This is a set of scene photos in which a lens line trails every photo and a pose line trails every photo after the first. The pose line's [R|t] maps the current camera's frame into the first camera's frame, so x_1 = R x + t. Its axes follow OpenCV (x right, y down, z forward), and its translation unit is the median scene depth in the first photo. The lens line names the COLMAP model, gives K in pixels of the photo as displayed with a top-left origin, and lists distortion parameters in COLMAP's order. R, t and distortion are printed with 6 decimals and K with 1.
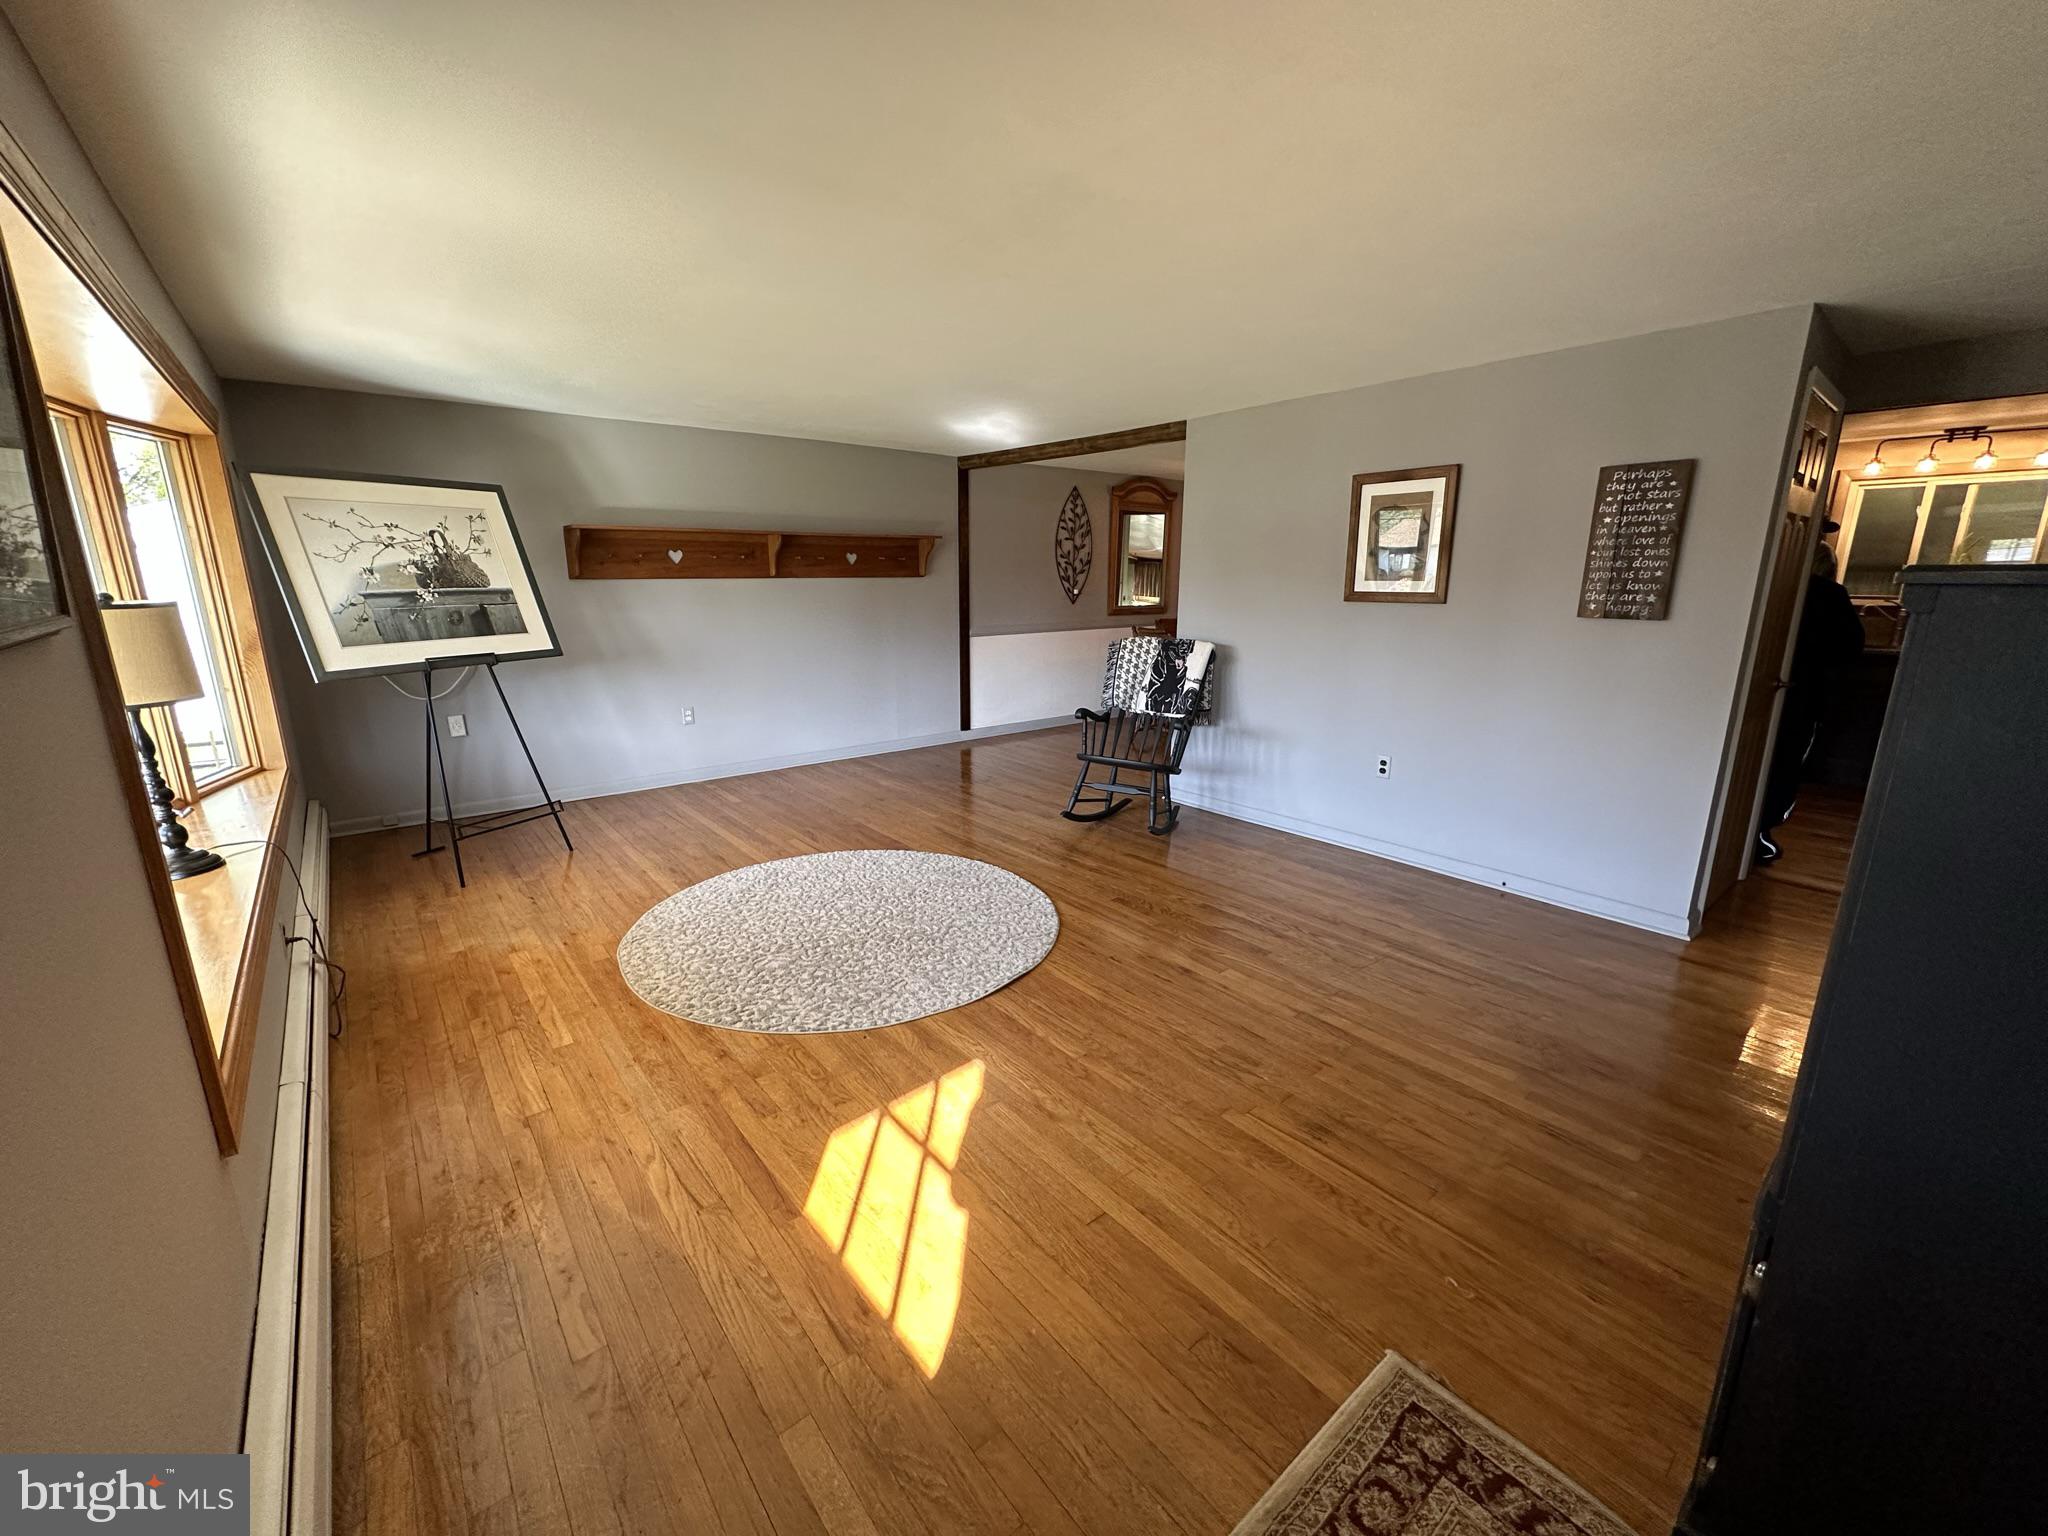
lens RADIAL K [[818.3, 0, 1024.0], [0, 818.3, 768.0], [0, 0, 1]] dist [-0.001432, -0.000108]
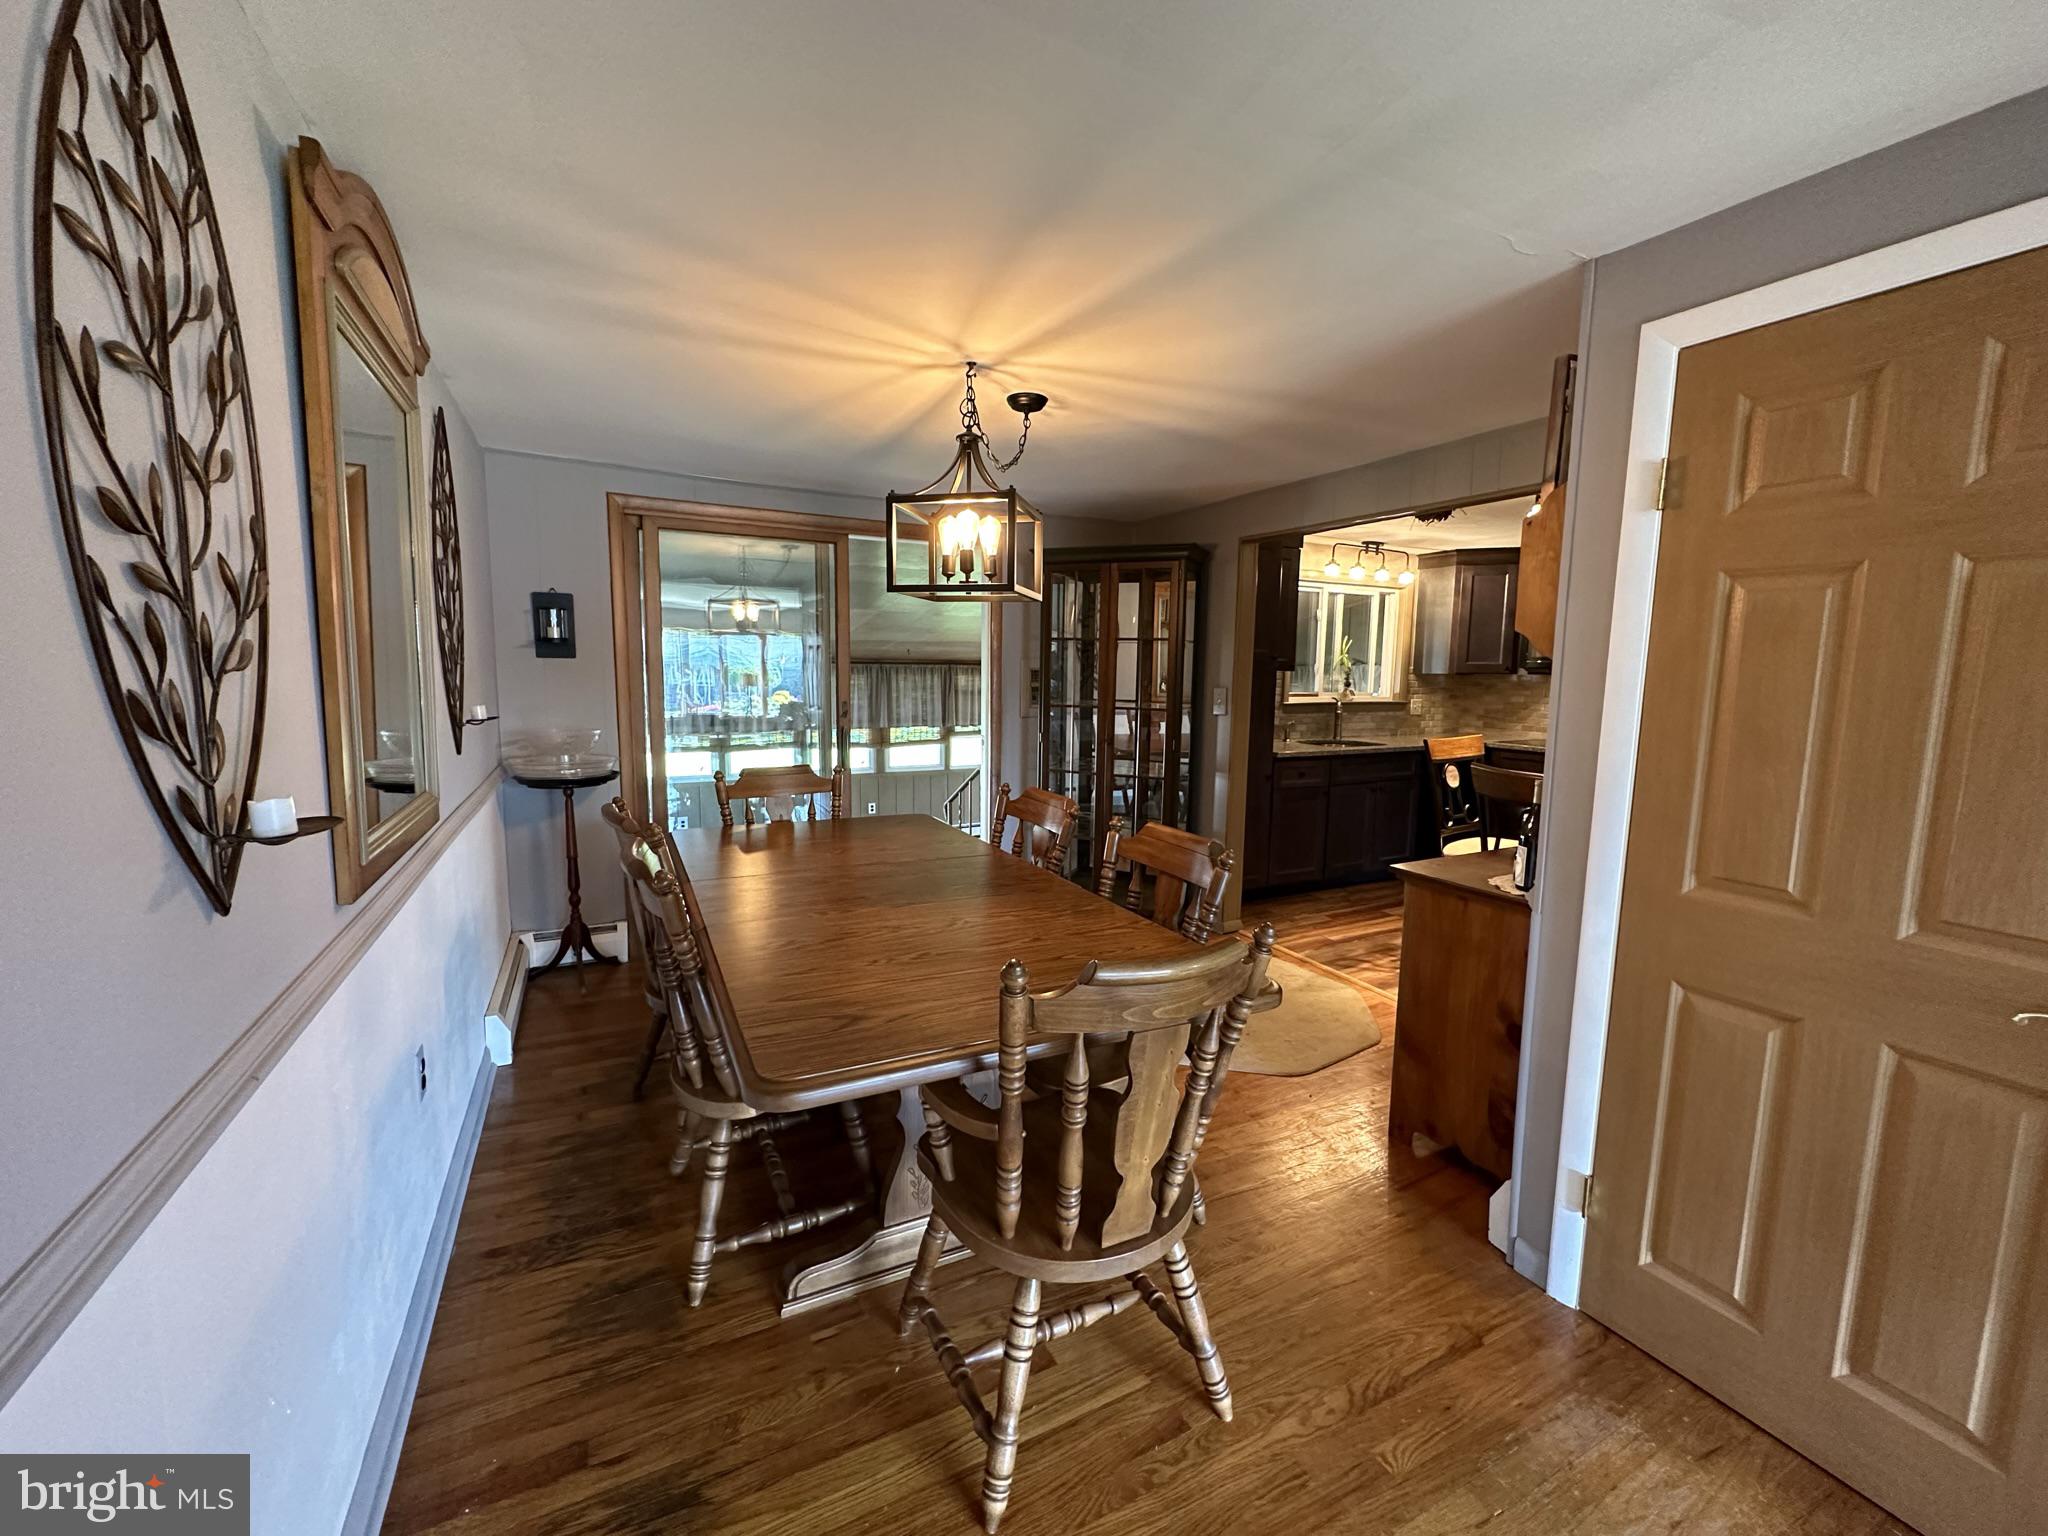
lens RADIAL K [[818.3, 0, 1024.0], [0, 818.3, 768.0], [0, 0, 1]] dist [-0.001432, -0.000108]
pose [[0.212310, -0.118930, 0.969938, -0.066556], [0.214413, 0.974049, 0.072501, -0.401312], [-0.953390, 0.192574, 0.232300, 1.670533]]
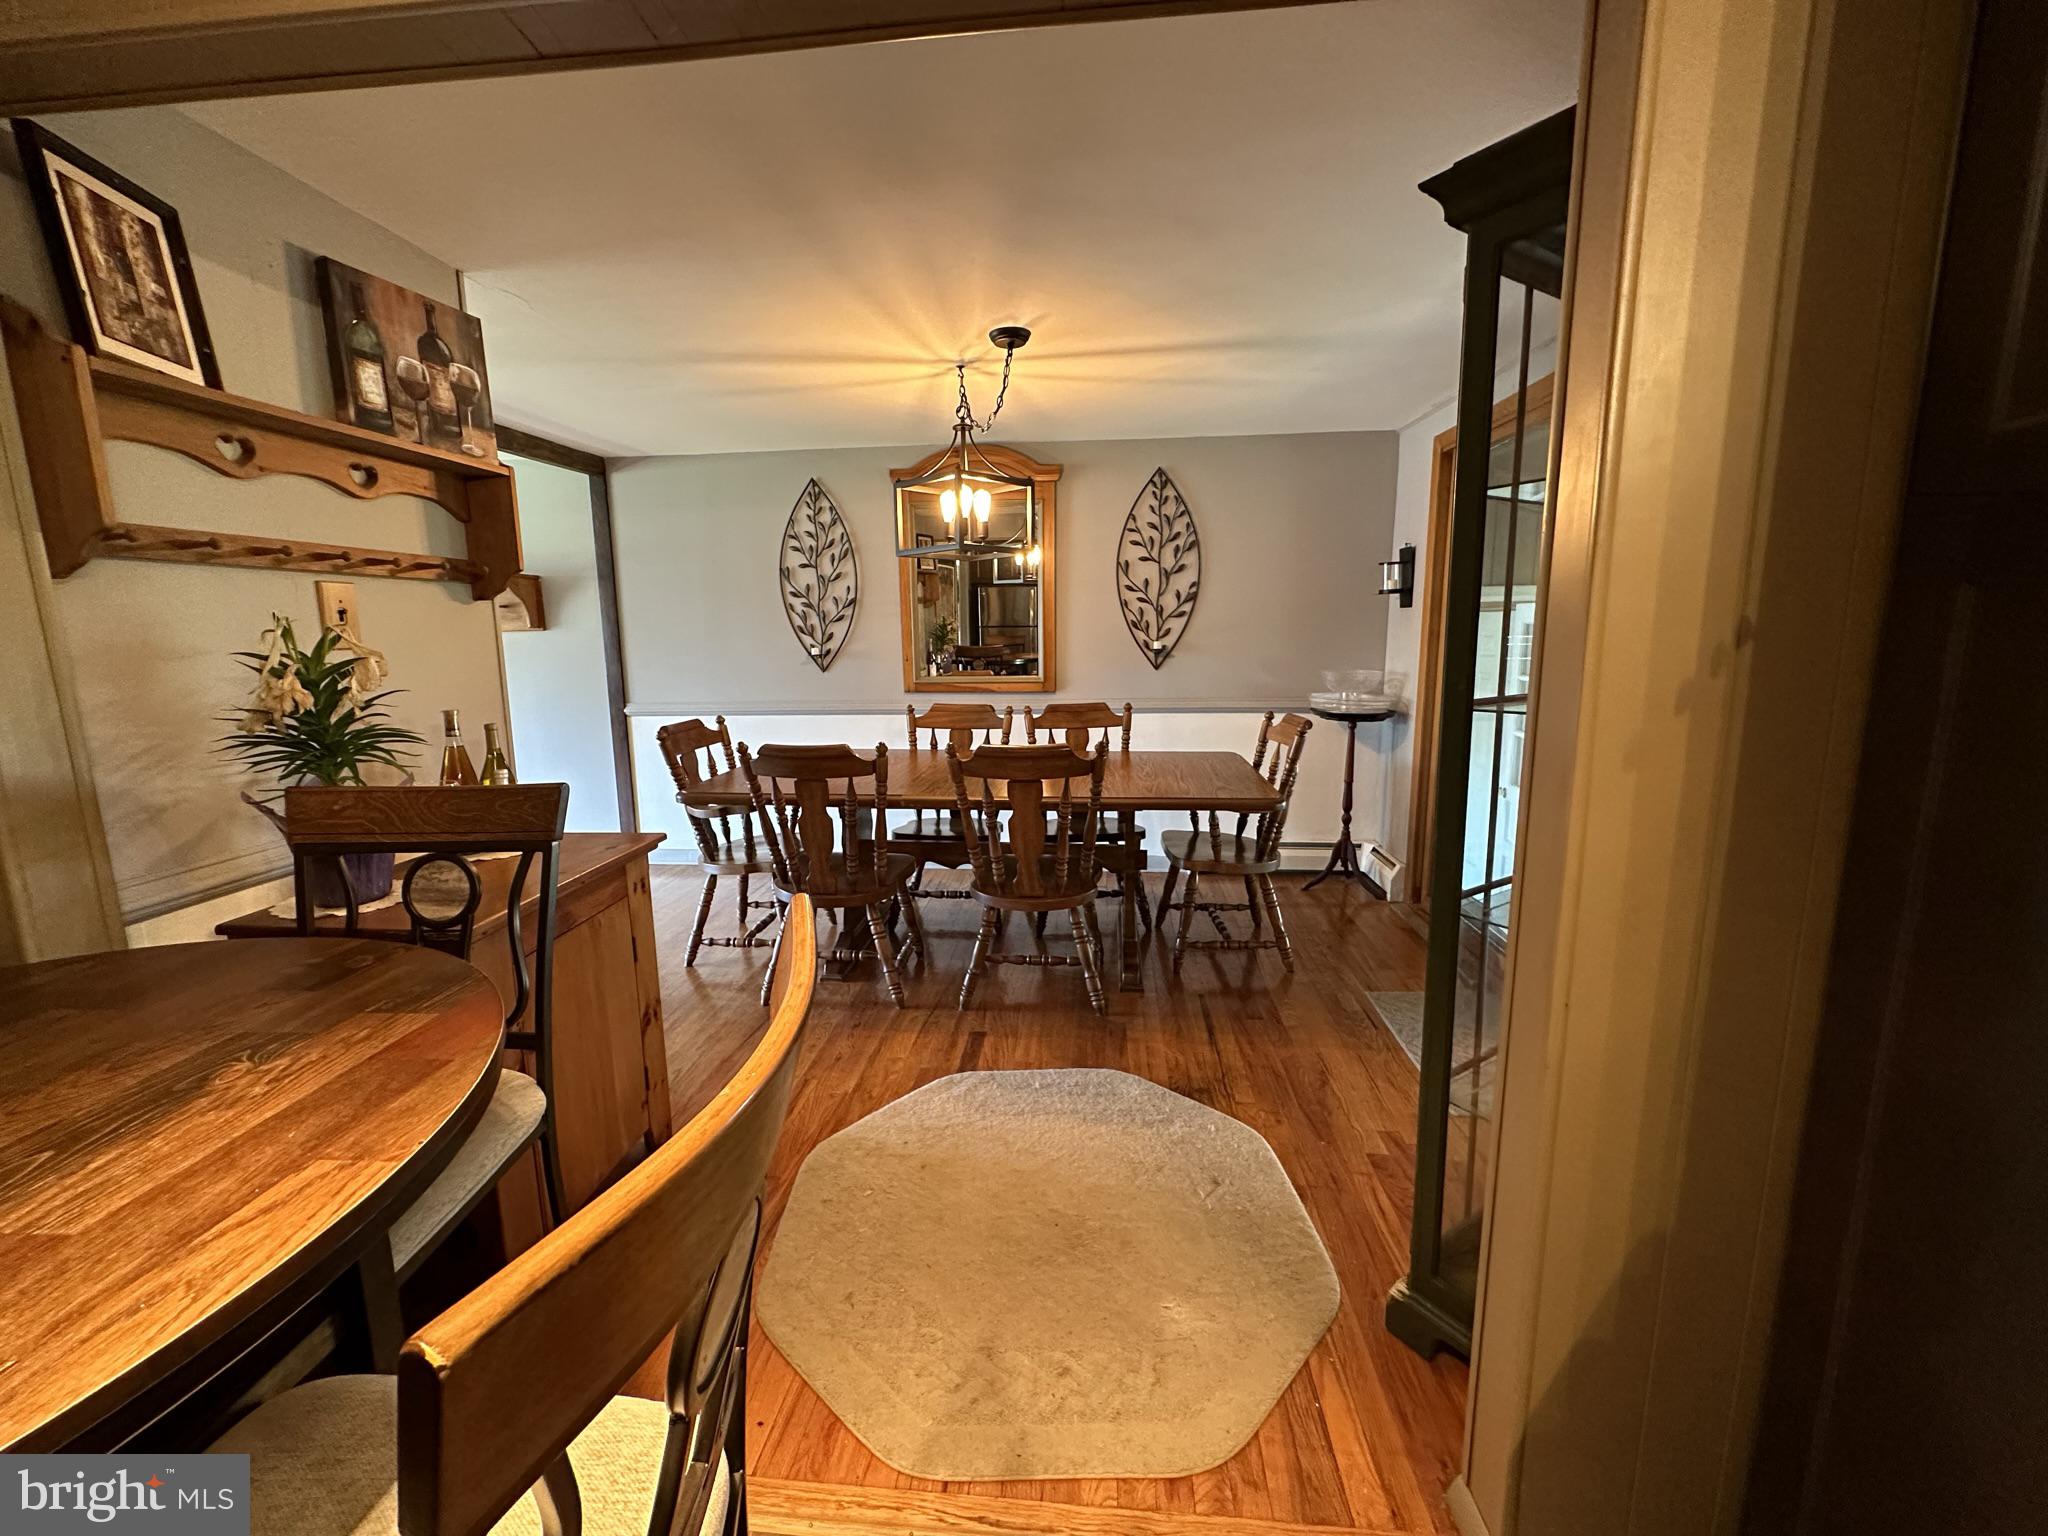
lens RADIAL K [[821.0, 0, 1023.2], [0, 821.0, 763.2], [0, 0, 1]] dist [0.001859, 0.000037]
pose [[0.708744, 0.102353, -0.698001, 1.165289], [-0.149638, 0.988716, -0.006958, -0.297542], [0.689413, 0.109379, 0.716063, 1.324516]]
